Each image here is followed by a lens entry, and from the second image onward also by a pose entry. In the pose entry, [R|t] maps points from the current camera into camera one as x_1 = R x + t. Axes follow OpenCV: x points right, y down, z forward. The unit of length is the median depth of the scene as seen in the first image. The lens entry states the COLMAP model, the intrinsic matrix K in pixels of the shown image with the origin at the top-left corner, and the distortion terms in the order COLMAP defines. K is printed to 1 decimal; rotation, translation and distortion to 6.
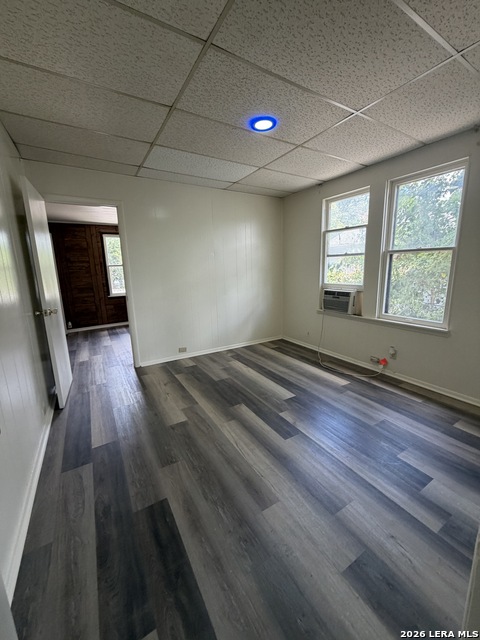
lens RADIAL K [[255.6, 0, 235.2], [0, 255.6, 315.4], [0, 0, 1]] dist [-0.001149, -0.000494]
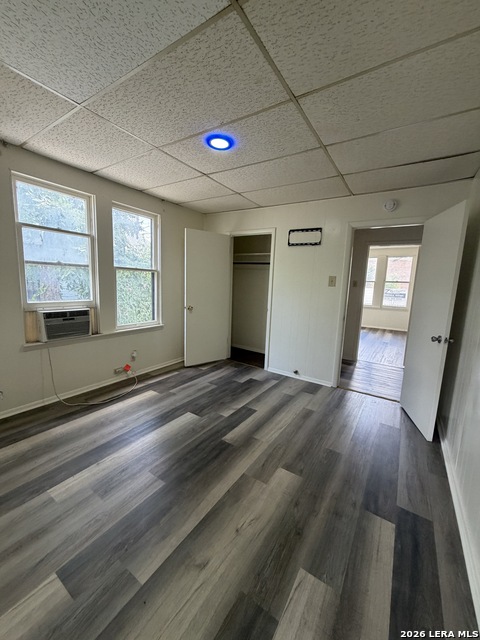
lens RADIAL K [[255.6, 0, 243.8], [0, 255.6, 314.8], [0, 0, 1]] dist [-0.001149, -0.000494]
pose [[-0.453610, -0.113242, 0.883976, -0.610123], [0.133224, 0.972132, 0.192899, -0.190350], [-0.881186, 0.205268, -0.425883, 1.014901]]
